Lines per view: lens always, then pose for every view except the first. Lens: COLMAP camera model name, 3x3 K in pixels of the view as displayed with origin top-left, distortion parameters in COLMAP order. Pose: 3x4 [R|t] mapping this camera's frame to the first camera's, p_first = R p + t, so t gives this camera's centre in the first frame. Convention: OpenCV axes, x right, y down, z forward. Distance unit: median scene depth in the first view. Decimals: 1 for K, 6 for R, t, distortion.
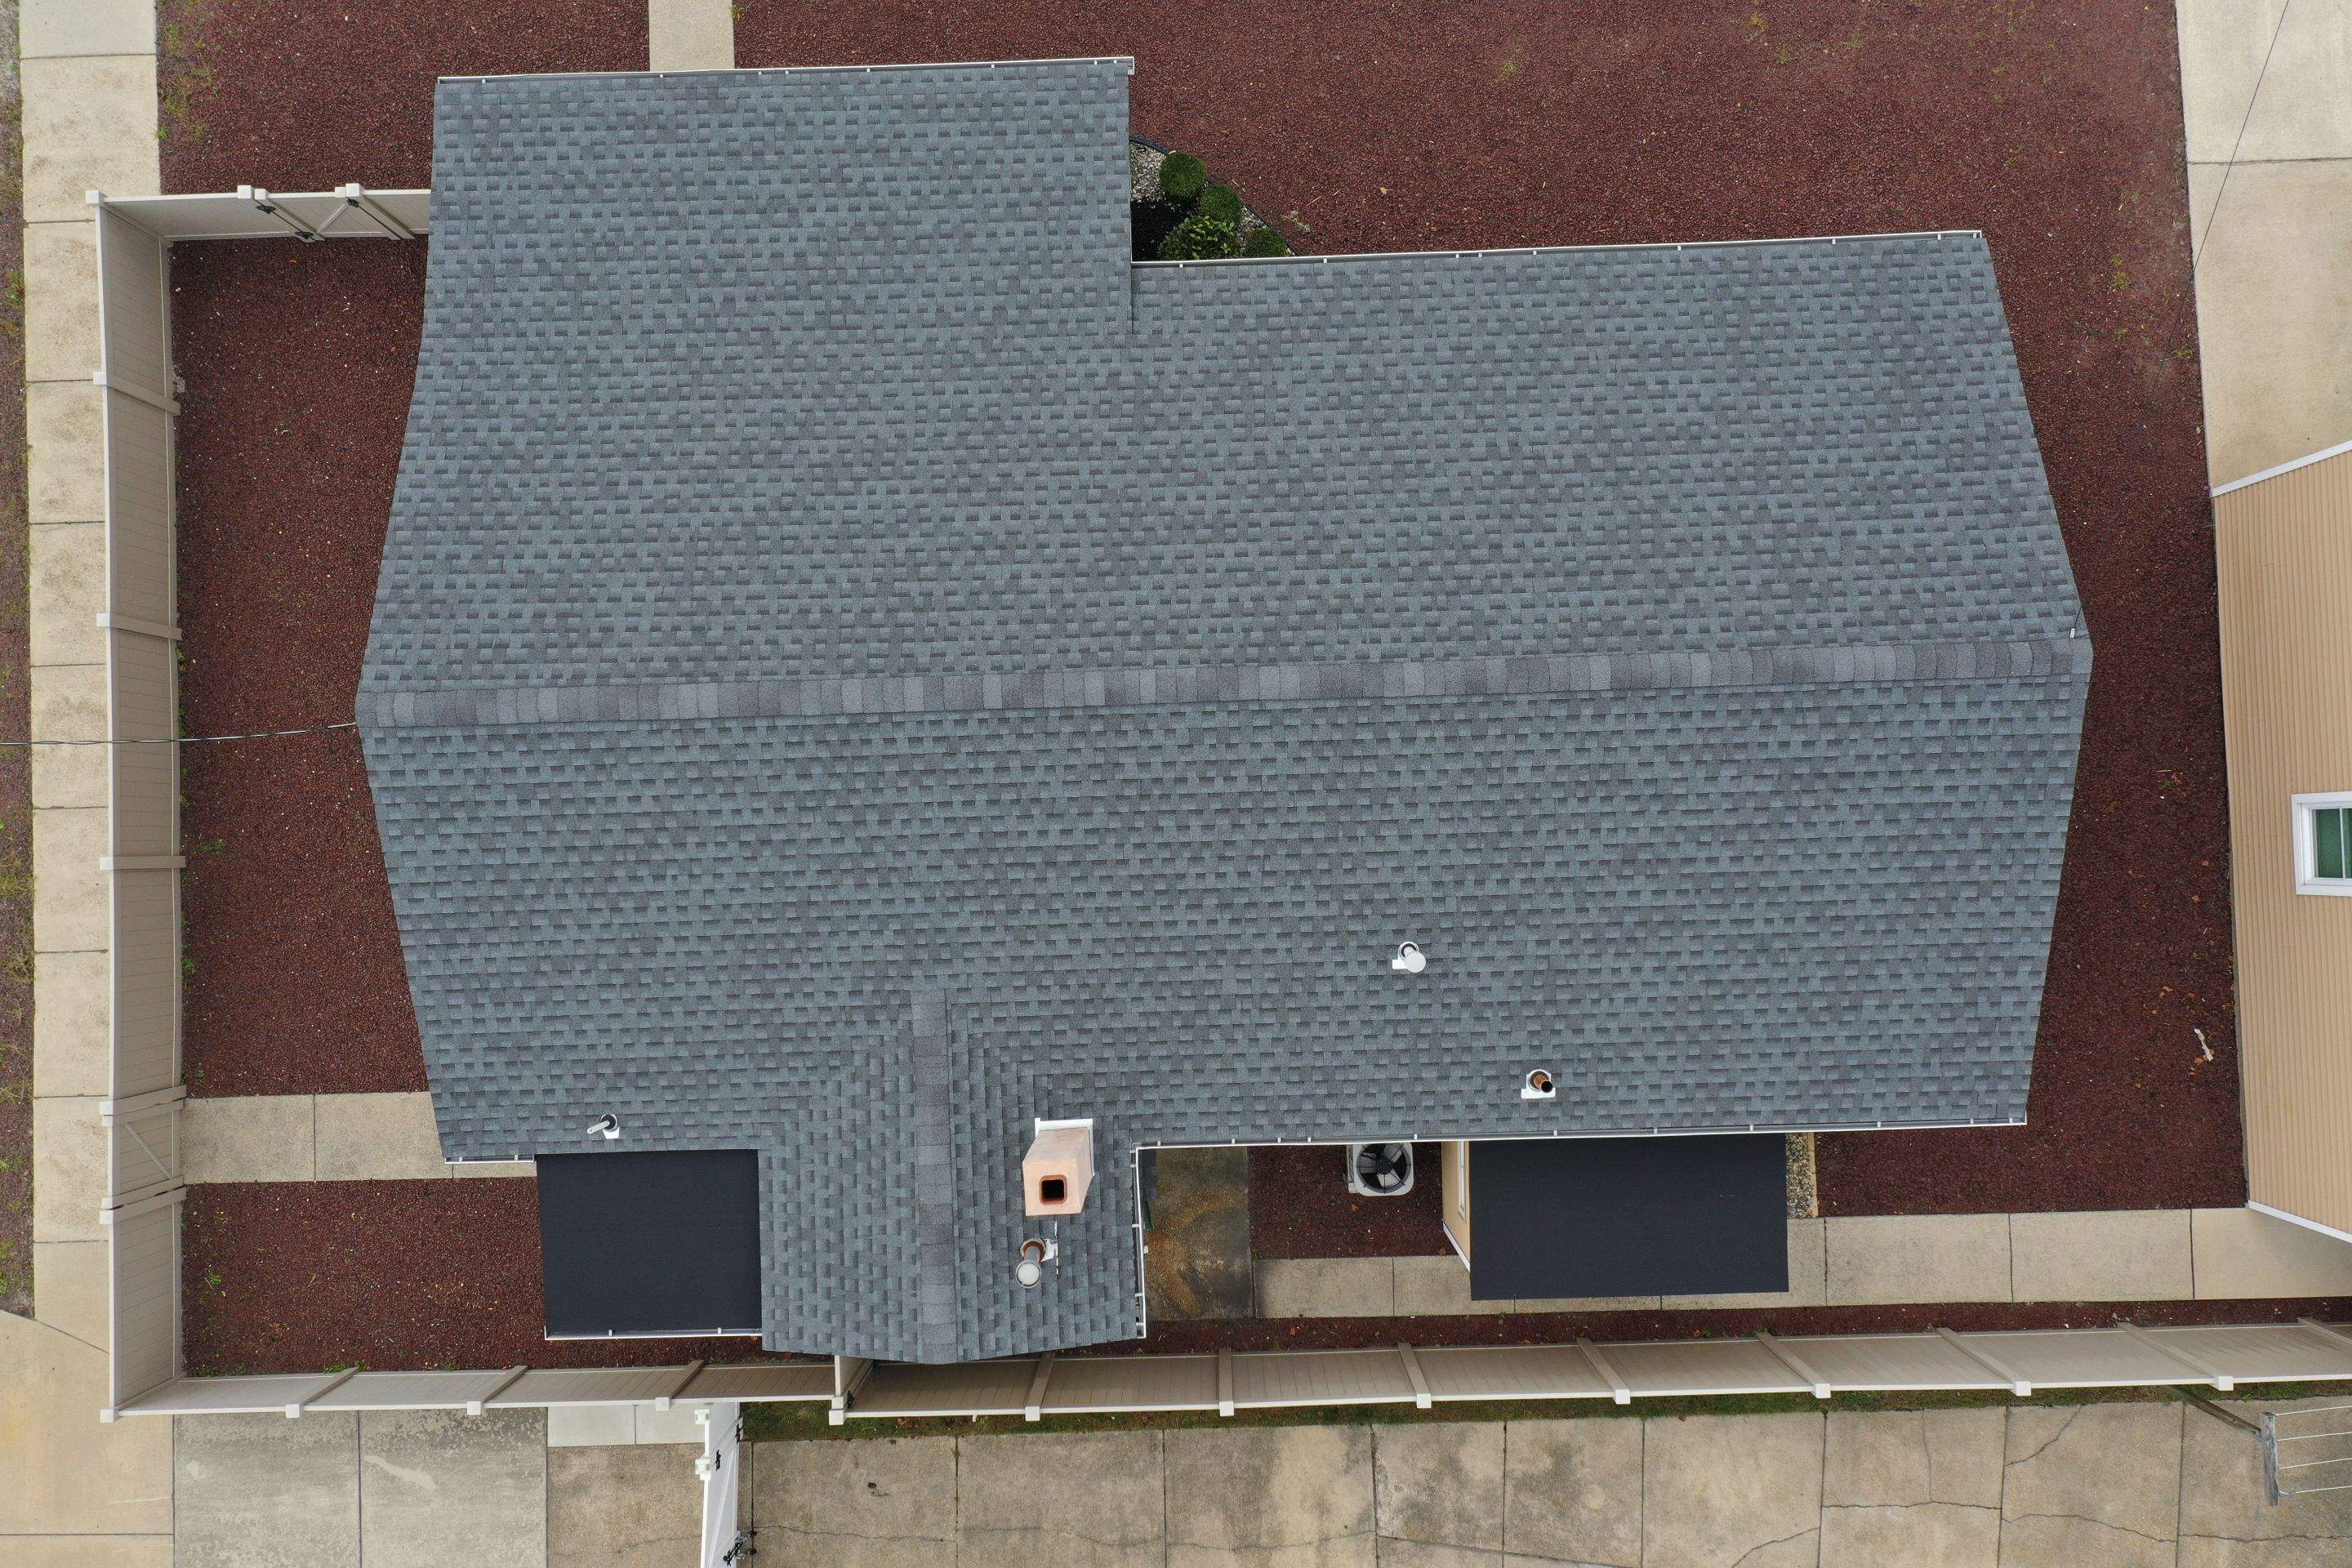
lens RADIAL K [[1868.8, 0, 1173.9], [0, 1868.8, 779.0], [0, 0, 1]] dist [0.009551, 0.005479]
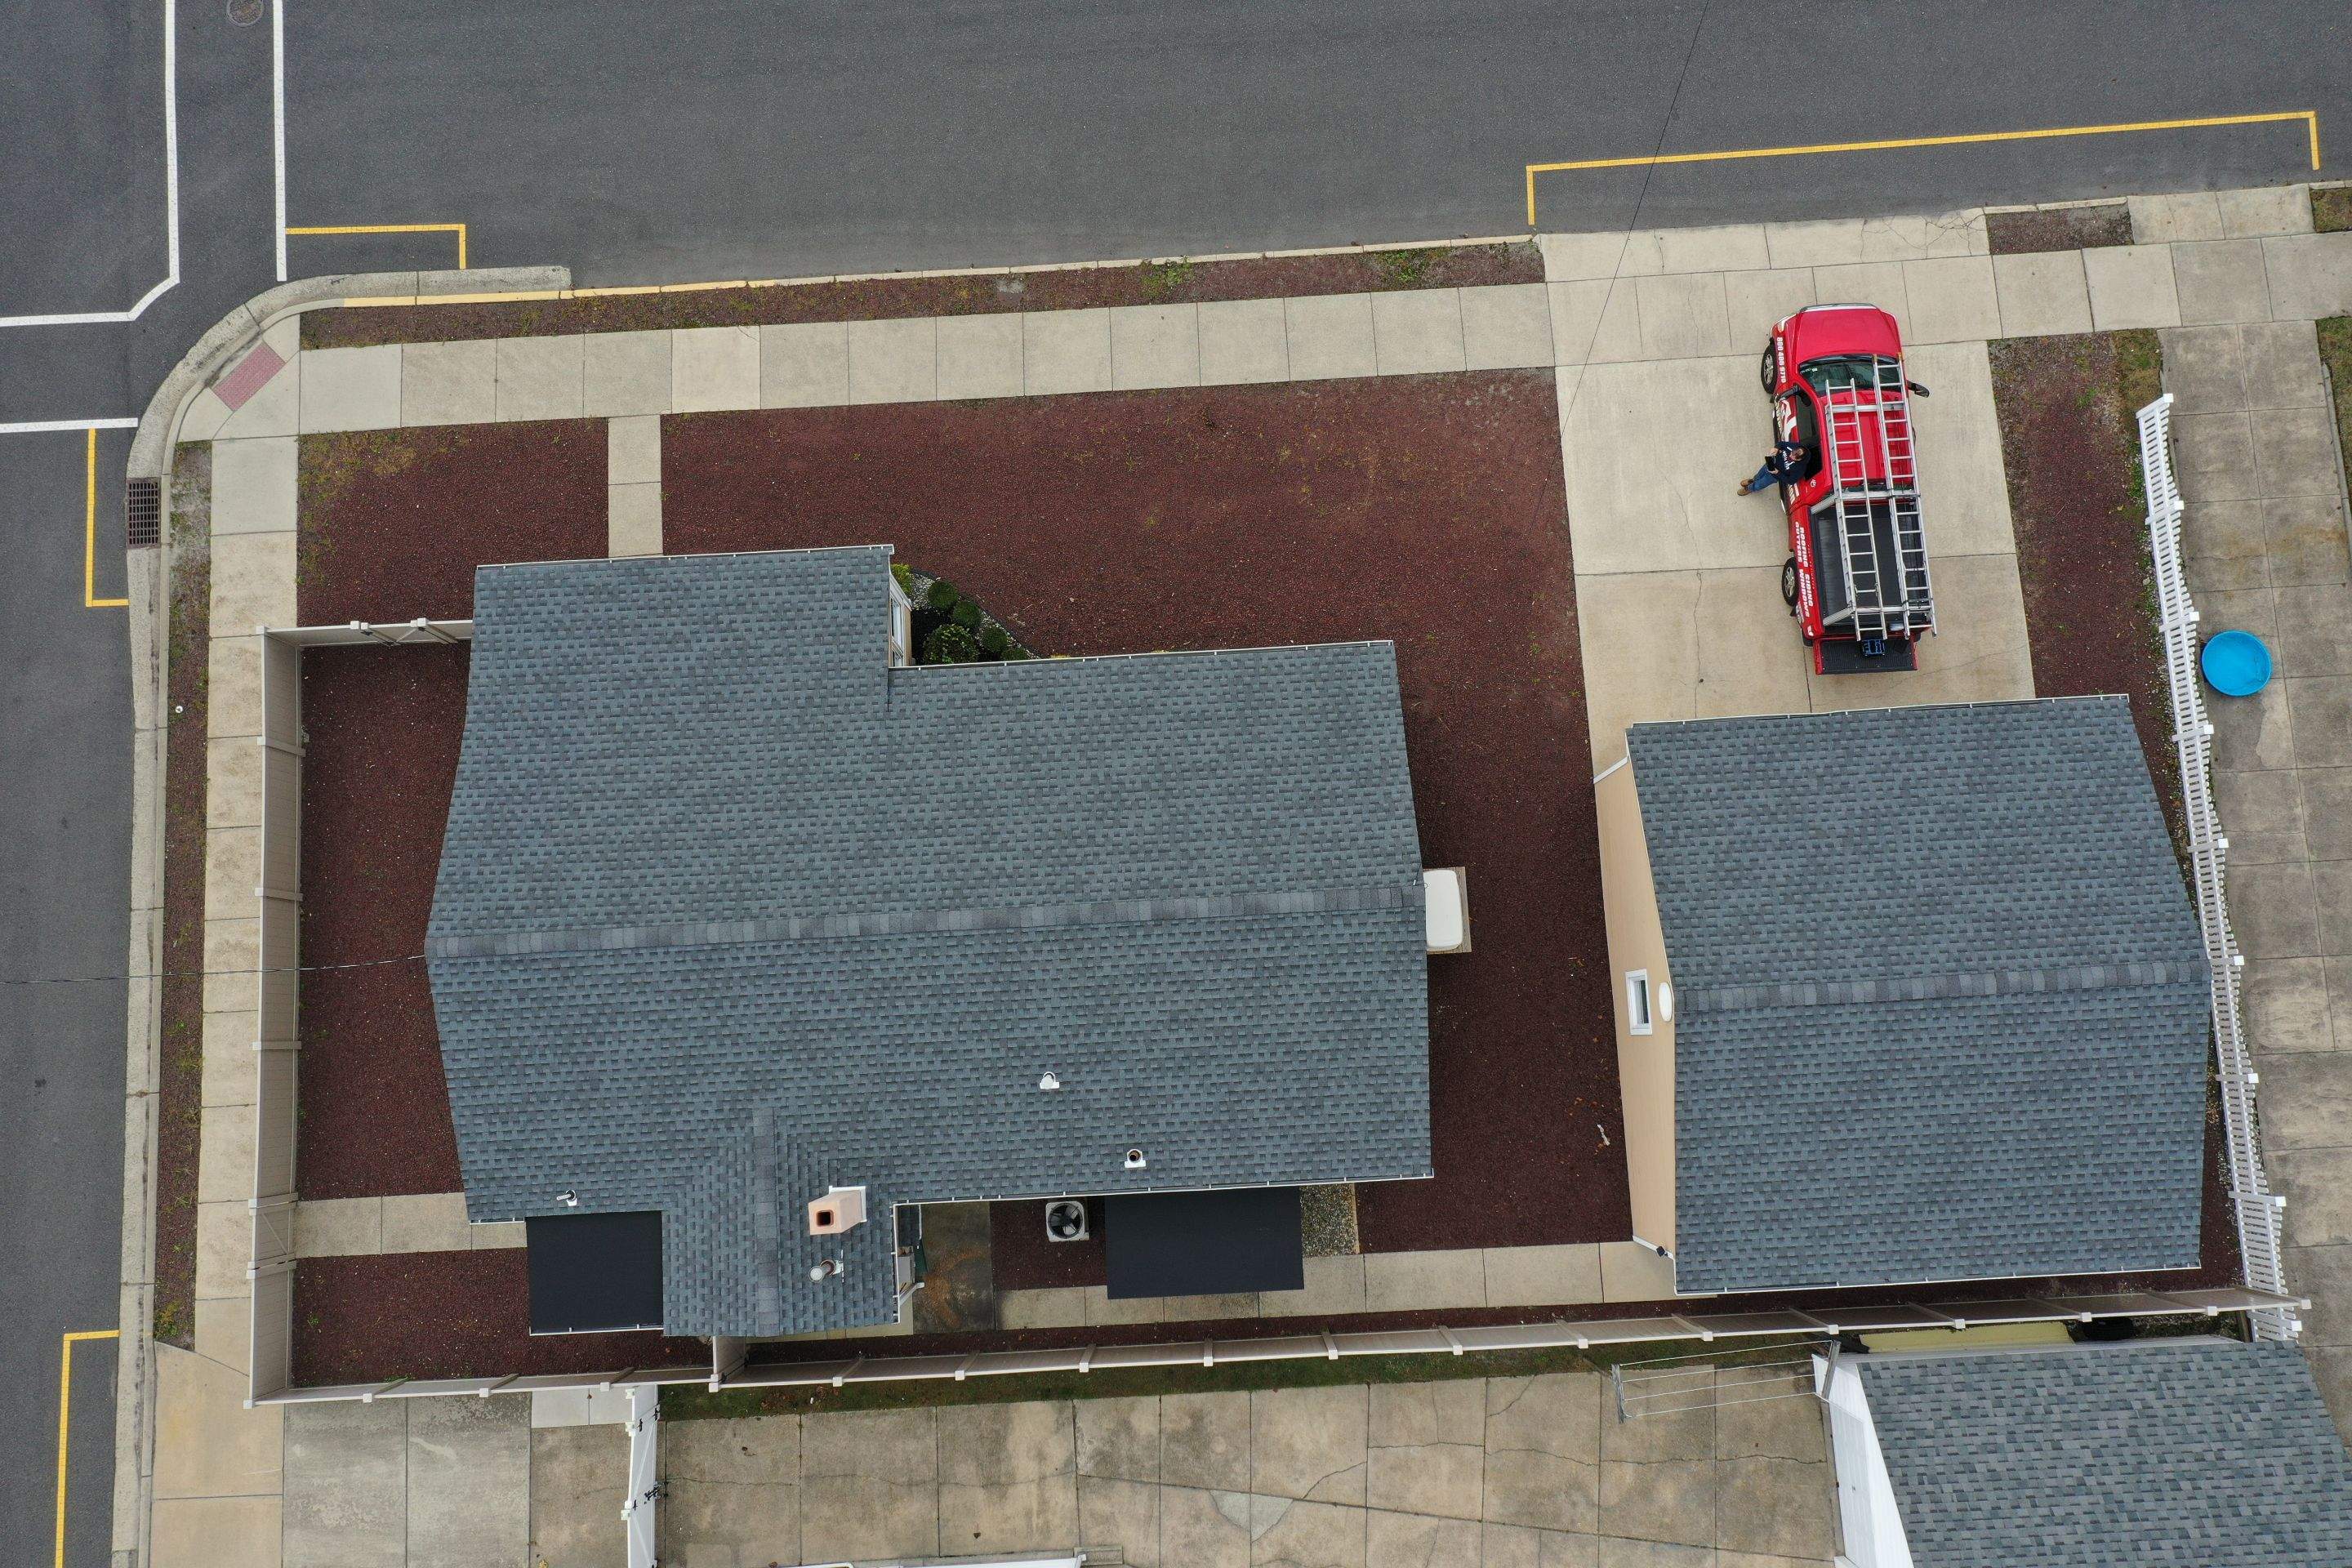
lens RADIAL K [[1868.8, 0, 1175.3], [0, 1868.8, 779.4], [0, 0, 1]] dist [0.009551, 0.005479]
pose [[0.999758, -0.021945, 0.001742, 0.223472], [0.022008, 0.994485, -0.102541, 0.000488], [0.000518, 0.102554, 0.994727, -0.641595]]
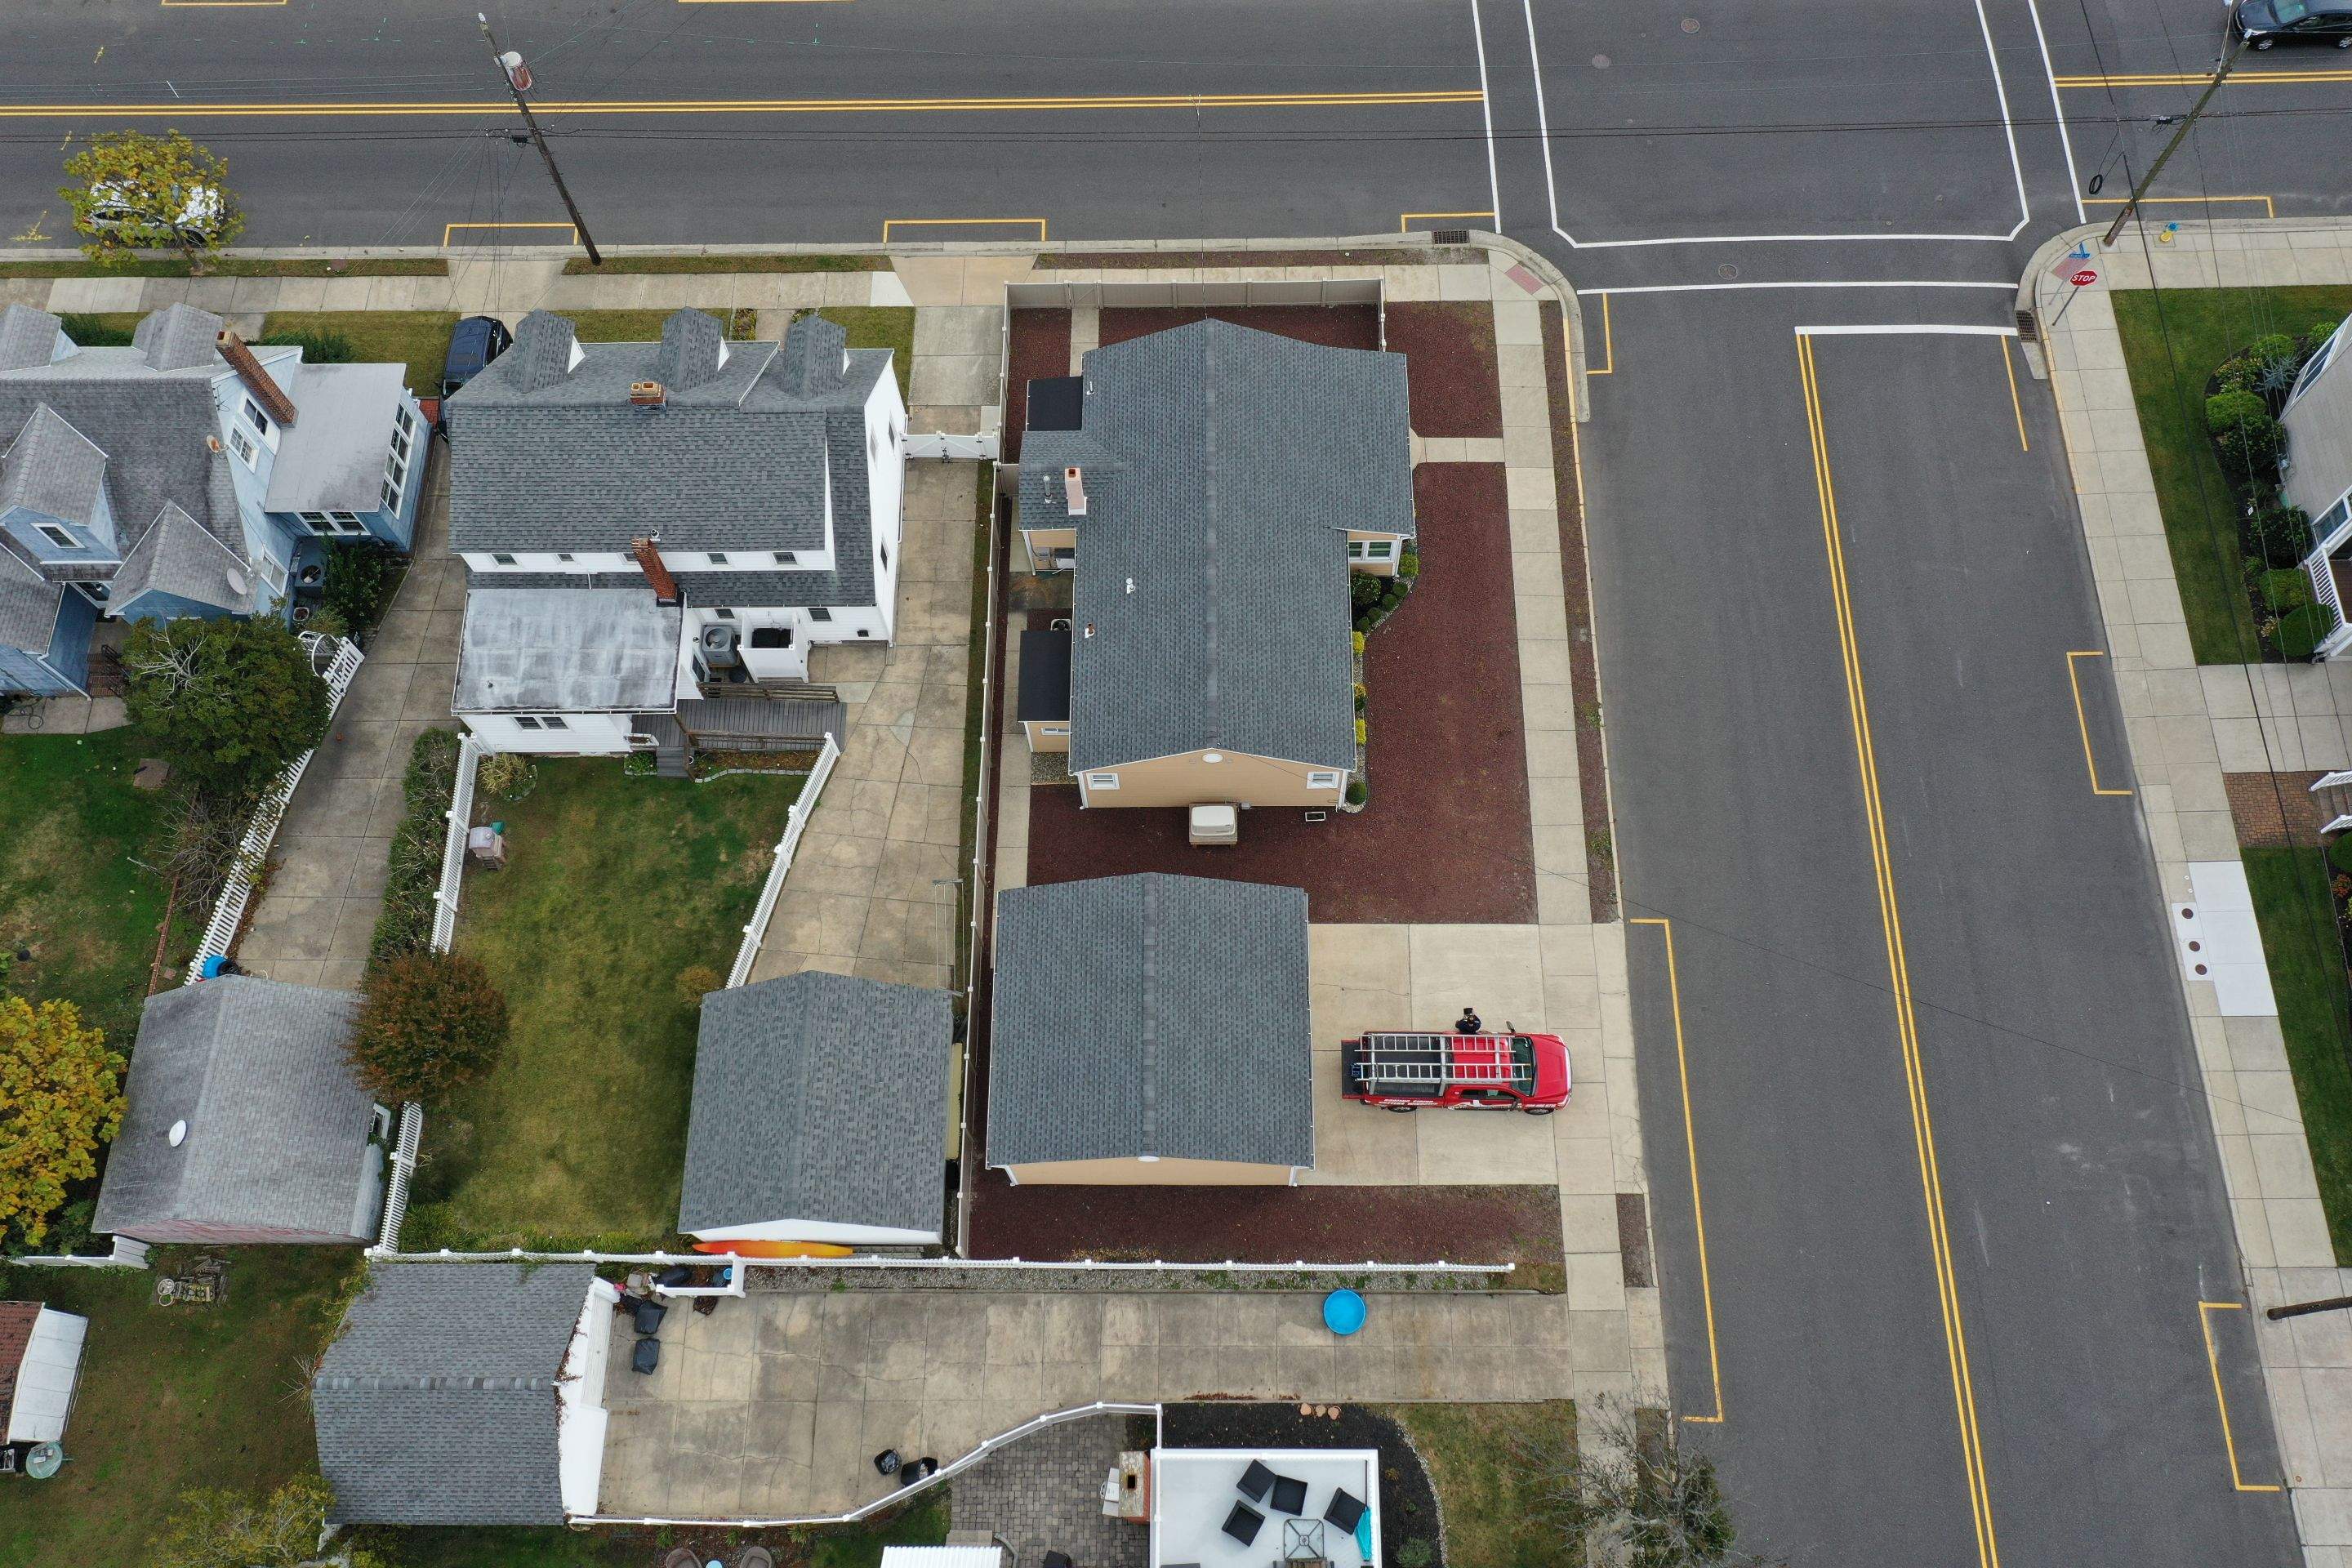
lens RADIAL K [[1868.8, 0, 1172.9], [0, 1868.8, 780.3], [0, 0, 1]] dist [0.009551, 0.005479]
pose [[-0.034253, 0.926547, -0.374617, 1.564786], [-0.997789, -0.010341, 0.065657, -0.188021], [0.056960, 0.376037, 0.924852, -1.808535]]
